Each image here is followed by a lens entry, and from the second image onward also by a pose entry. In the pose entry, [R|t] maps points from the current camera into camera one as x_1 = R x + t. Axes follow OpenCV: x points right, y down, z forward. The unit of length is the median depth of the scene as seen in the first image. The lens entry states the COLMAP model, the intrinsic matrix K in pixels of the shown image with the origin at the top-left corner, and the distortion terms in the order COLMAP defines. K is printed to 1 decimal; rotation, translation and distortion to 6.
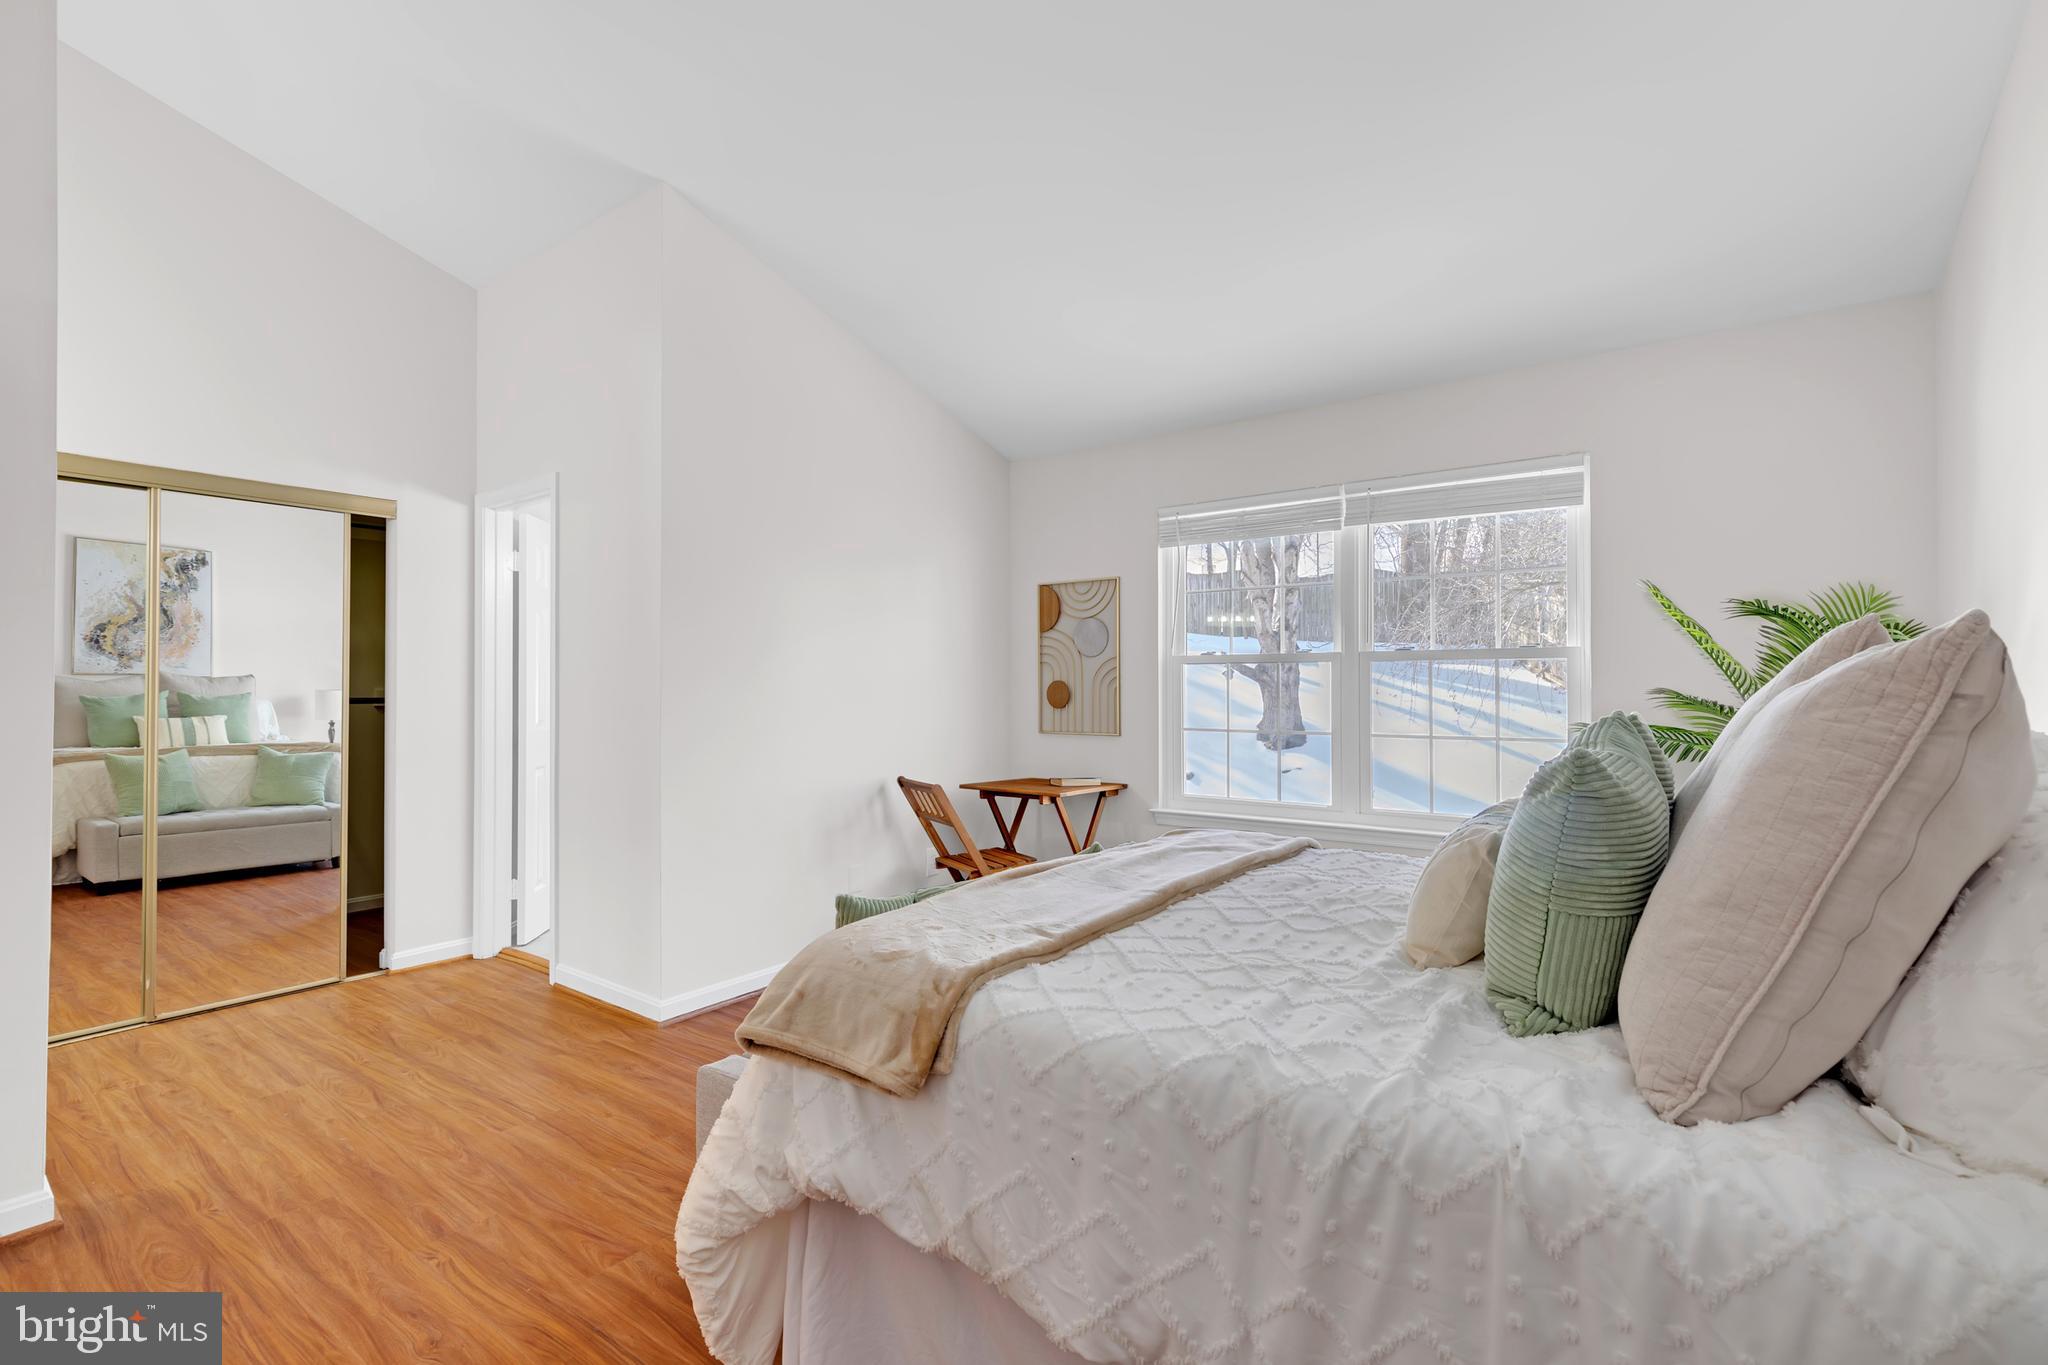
lens RADIAL K [[933.5, 0, 1026.3], [0, 933.5, 682.4], [0, 0, 1]] dist [-0.003967, 0.001594]
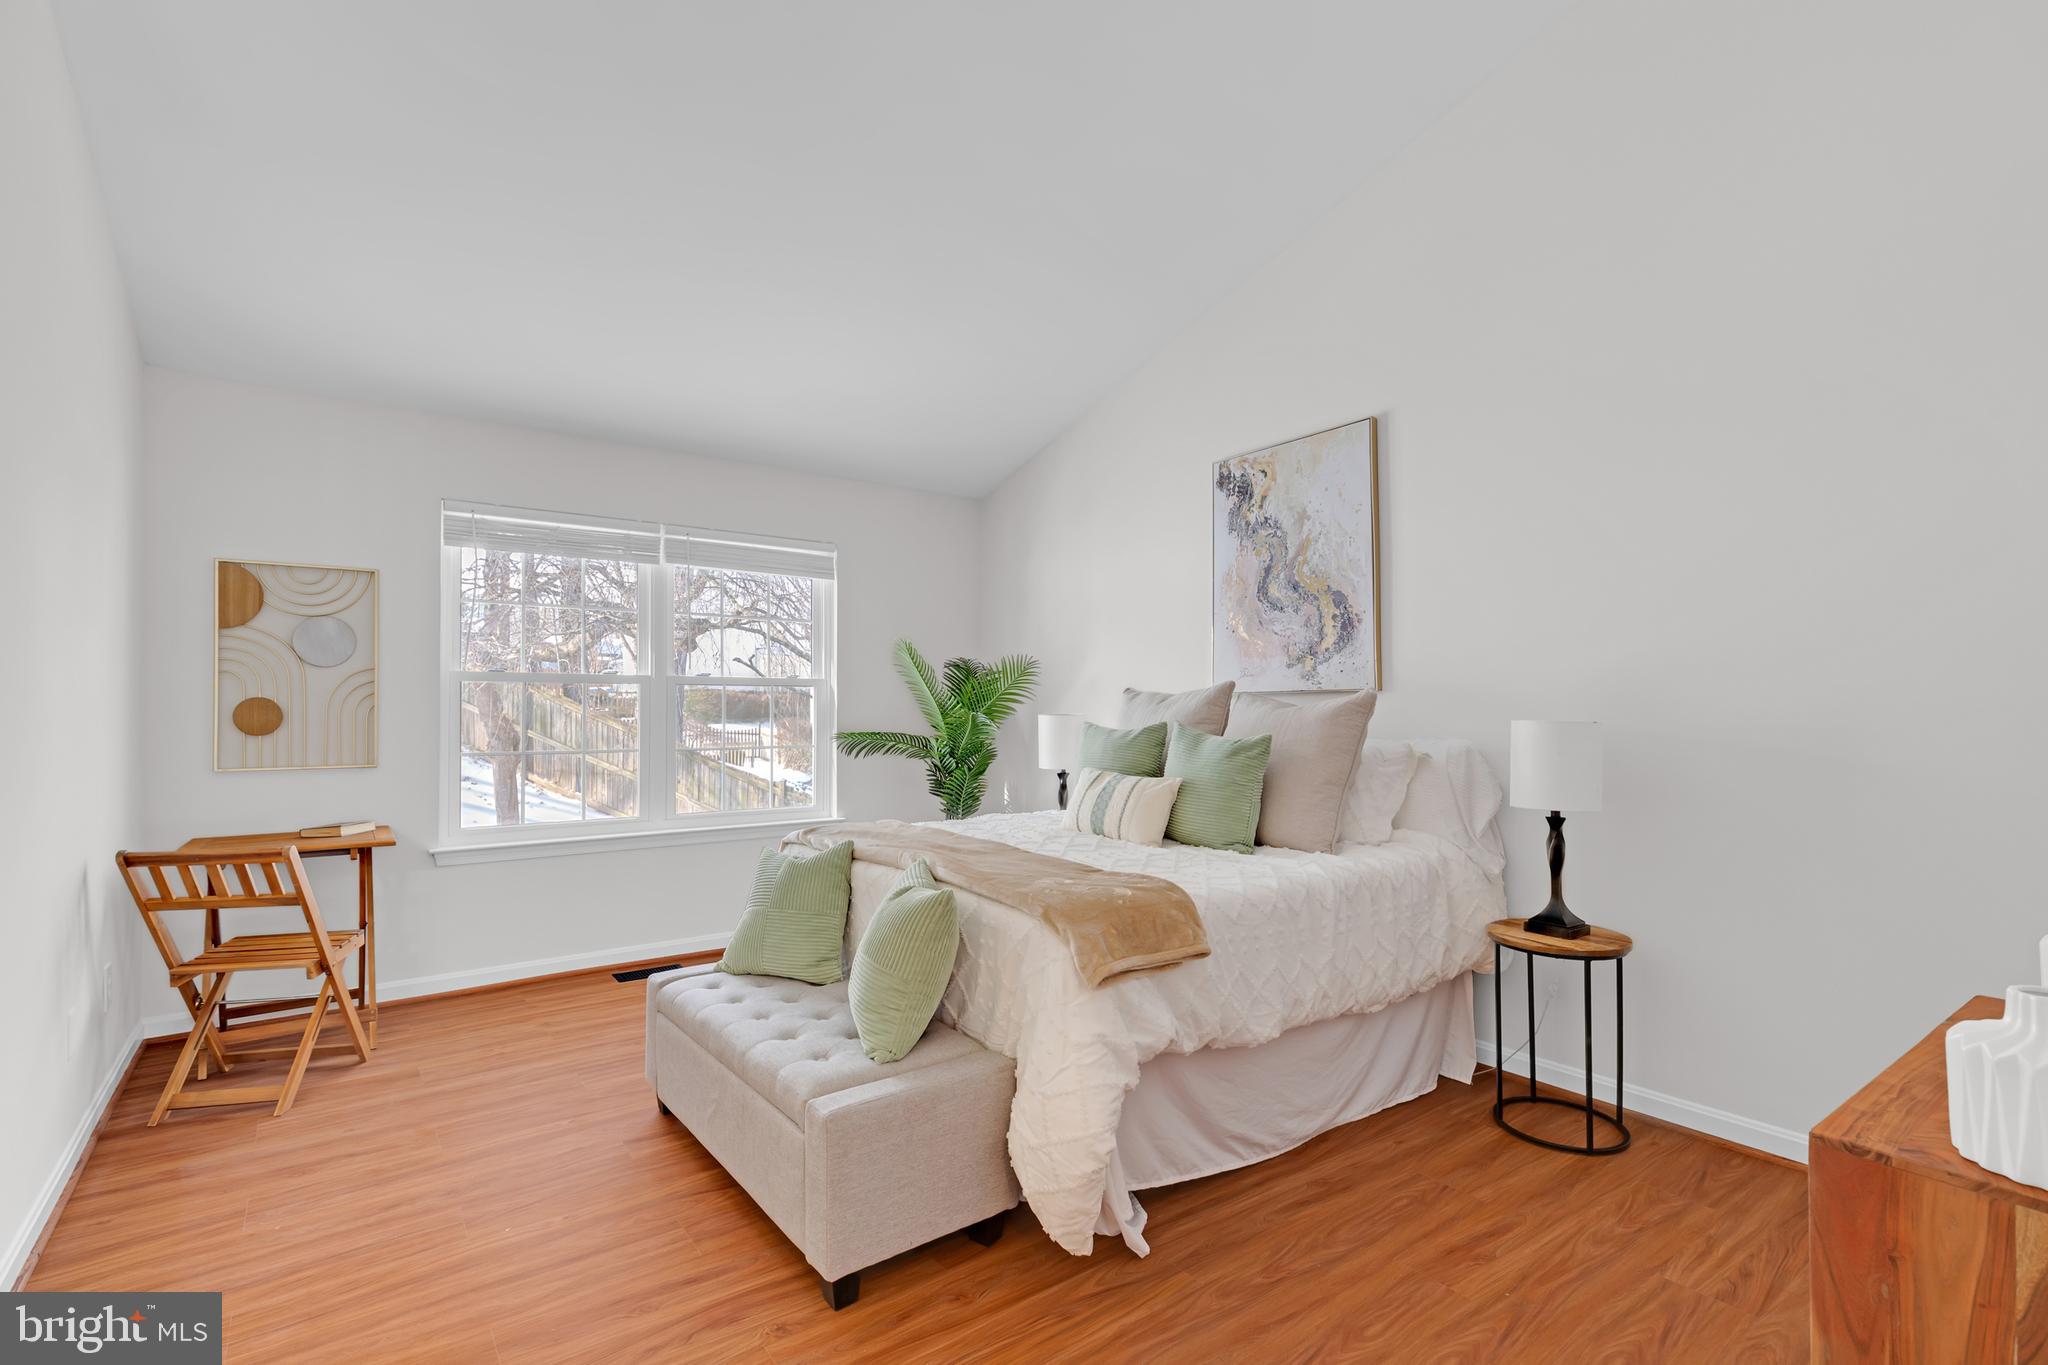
lens RADIAL K [[933.5, 0, 1024.5], [0, 933.5, 700.8], [0, 0, 1]] dist [-0.003967, 0.001594]
pose [[0.297950, 0.016415, 0.954440, -0.480017], [-0.006120, 0.999864, -0.015286, 0.007954], [-0.954562, -0.001287, 0.298010, 0.221035]]
